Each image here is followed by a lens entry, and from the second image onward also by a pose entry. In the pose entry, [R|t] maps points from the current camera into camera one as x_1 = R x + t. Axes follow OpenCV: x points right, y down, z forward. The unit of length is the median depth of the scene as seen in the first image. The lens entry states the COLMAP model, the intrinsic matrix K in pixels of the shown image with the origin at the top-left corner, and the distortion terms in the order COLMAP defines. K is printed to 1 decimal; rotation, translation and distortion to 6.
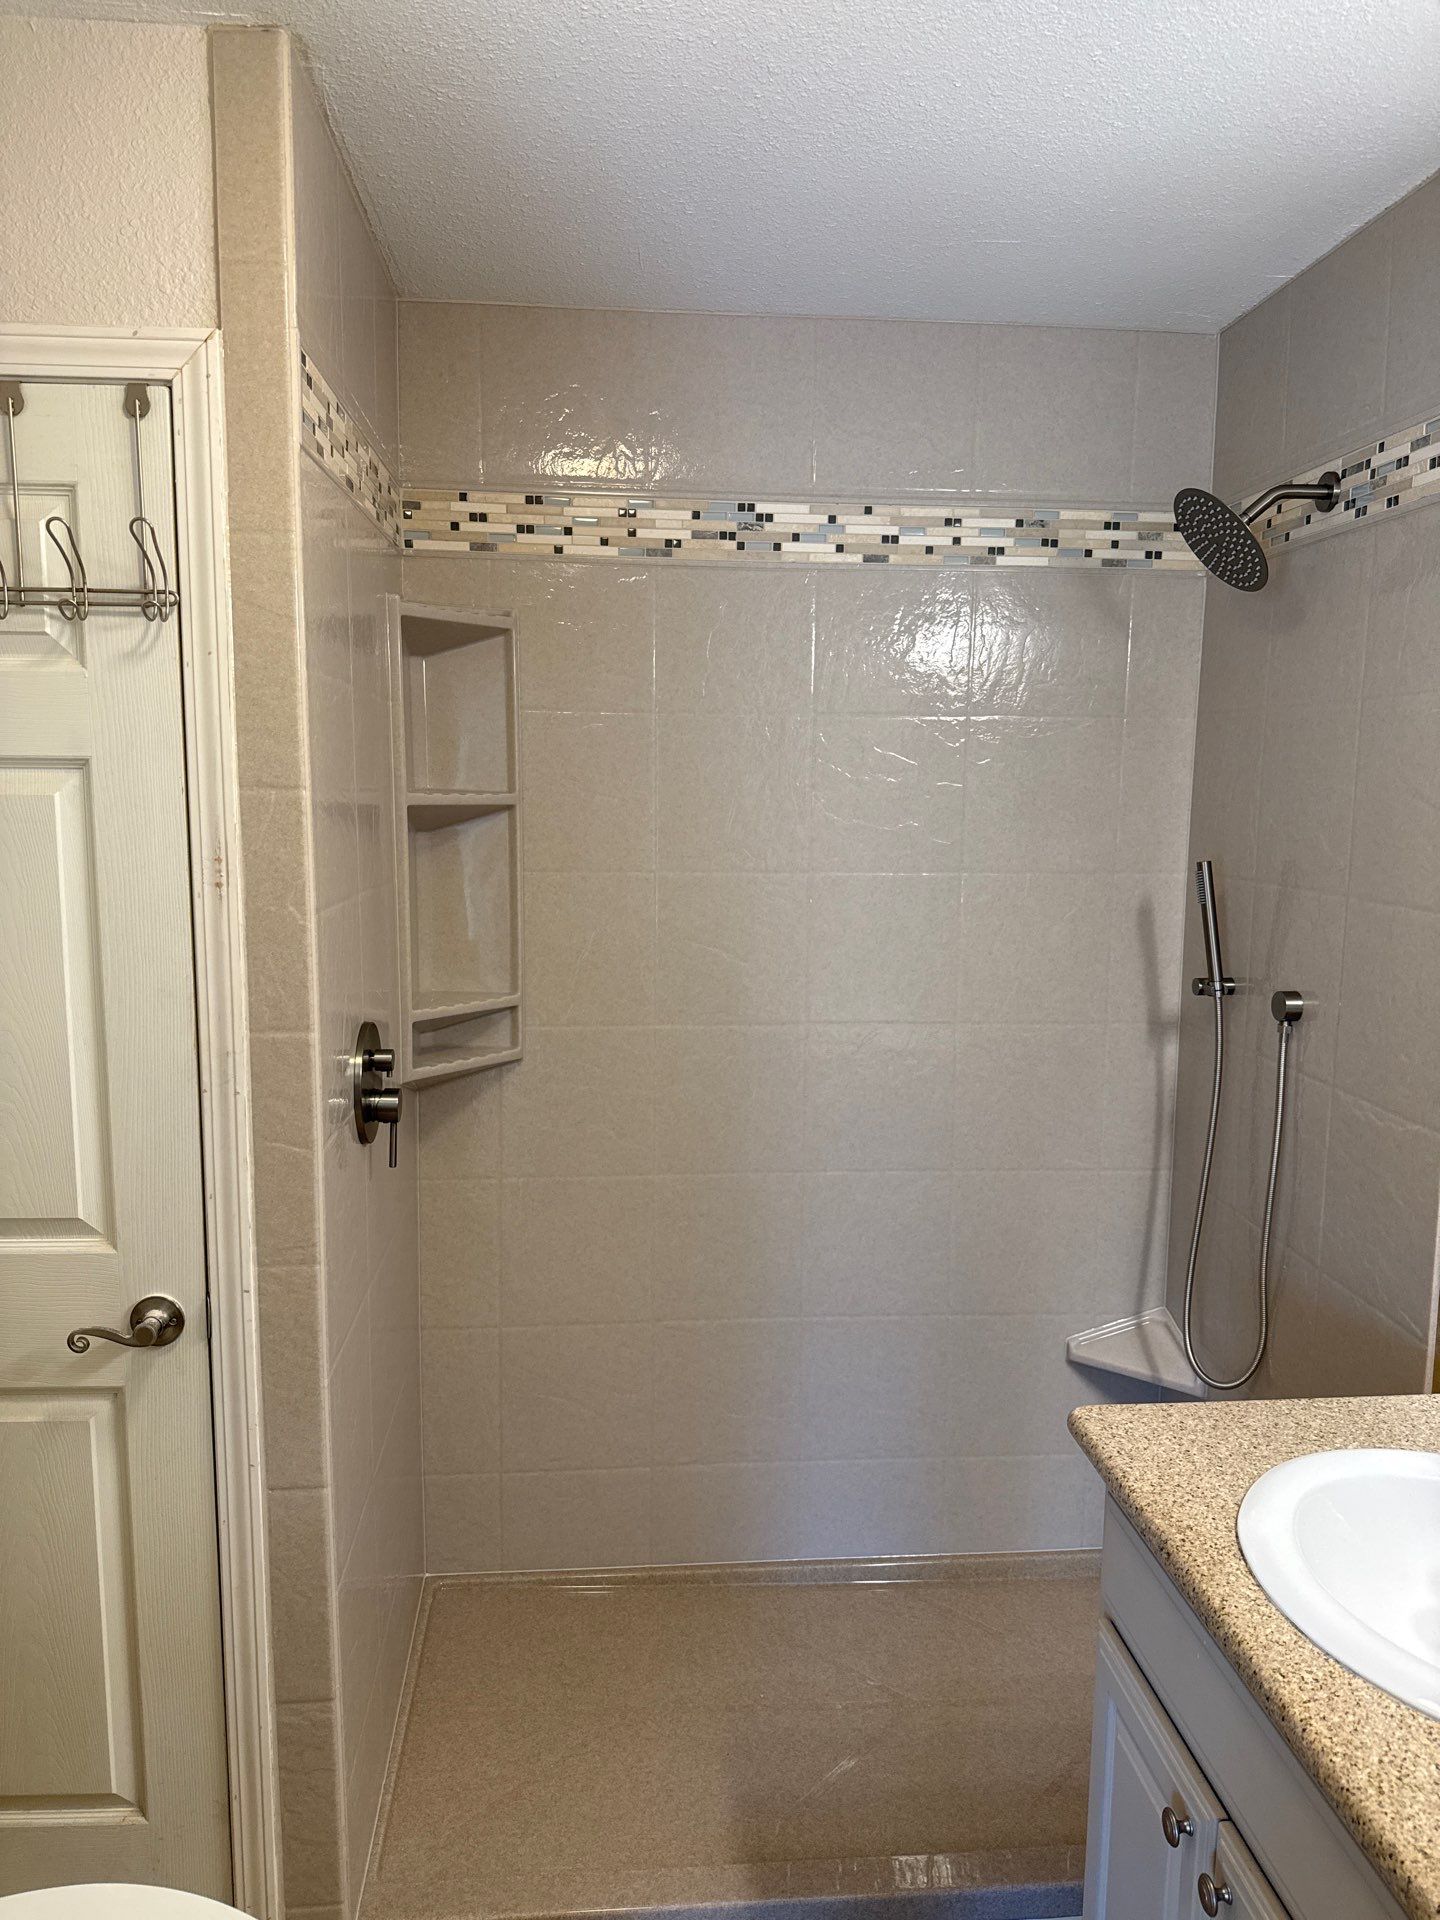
lens RADIAL K [[1357.5, 0, 706.9], [0, 1357.5, 962.6], [0, 0, 1]] dist [0.086236, -0.127352]
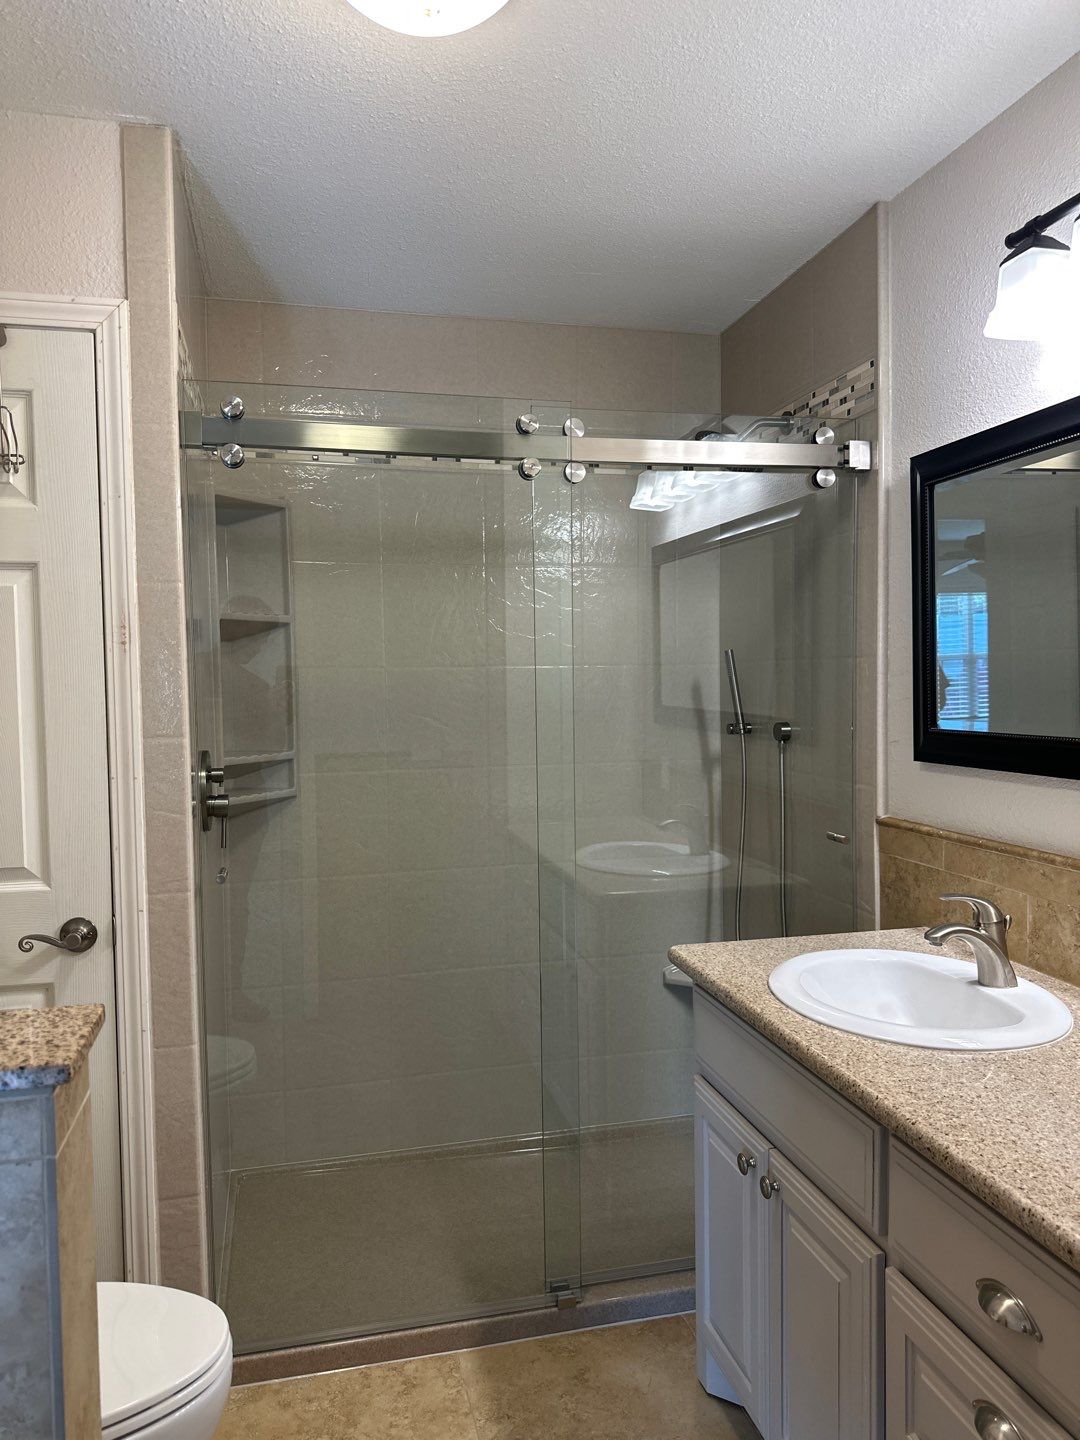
lens RADIAL K [[1018.3, 0, 531.8], [0, 1018.3, 721.5], [0, 0, 1]] dist [0.097819, -0.162977]
pose [[0.988273, -0.029141, 0.149893, -0.056581], [0.042576, 0.995279, -0.087223, 0.115302], [-0.146644, 0.092582, 0.984847, -0.160075]]
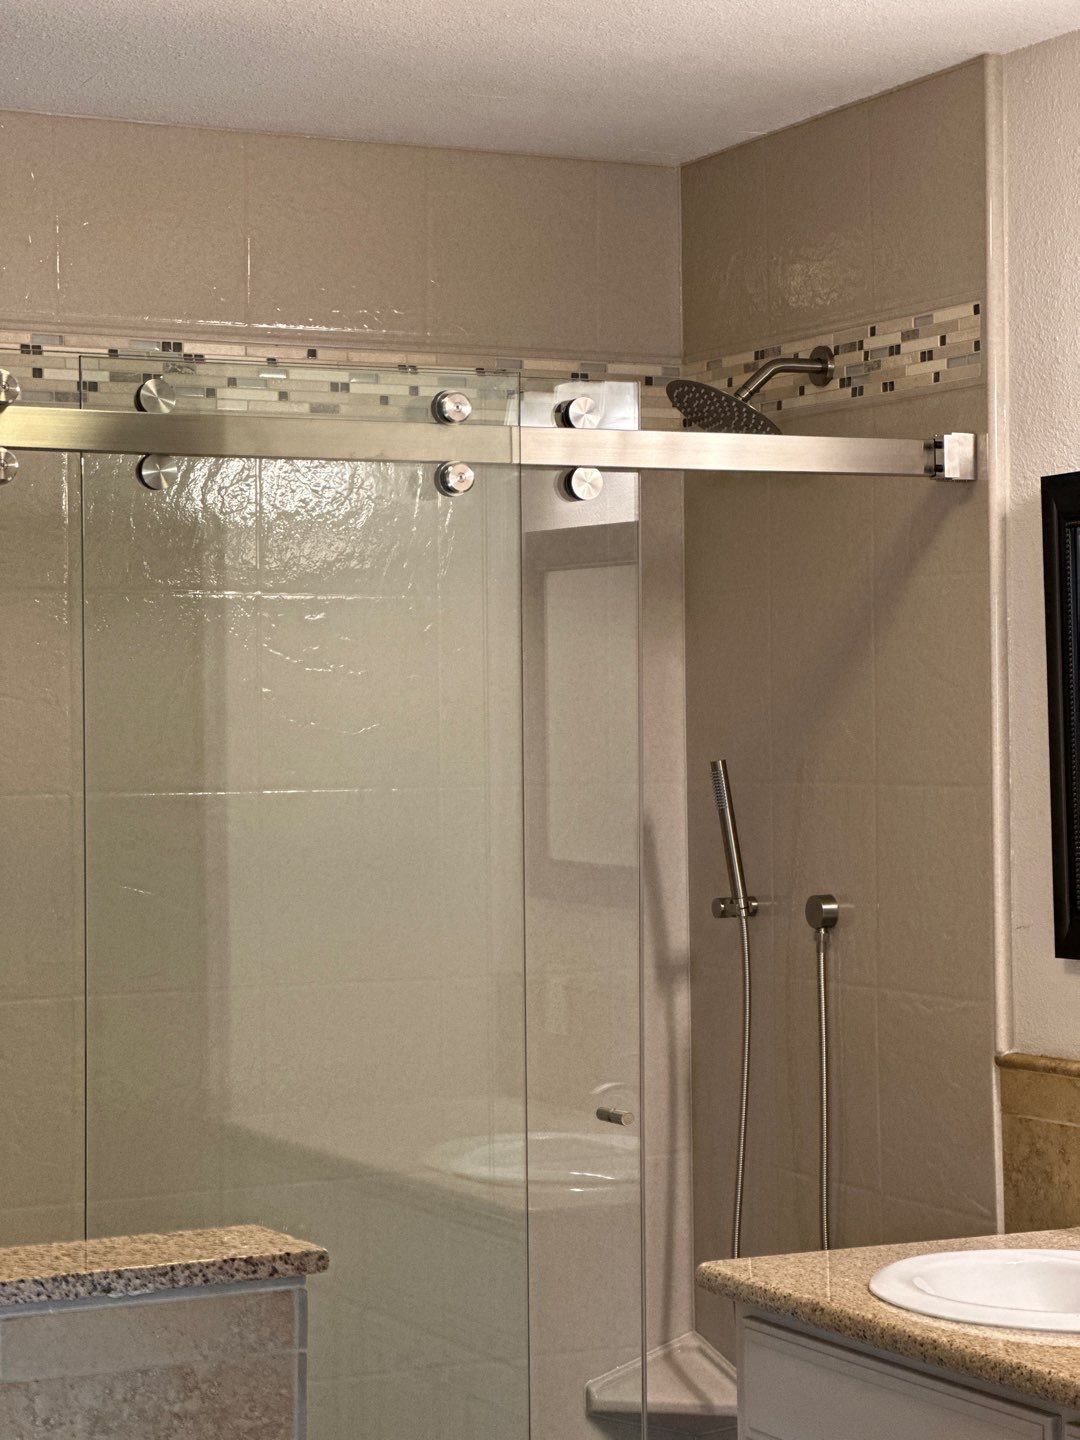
lens RADIAL K [[3227.6, 0, 547.9], [0, 3227.6, 716.1], [0, 0, 1]] dist [0.277842, -0.249280]
pose [[0.927347, -0.018724, 0.373734, -0.550531], [0.070564, 0.989579, -0.125514, 0.161990], [-0.367489, 0.142767, 0.919004, -0.930630]]
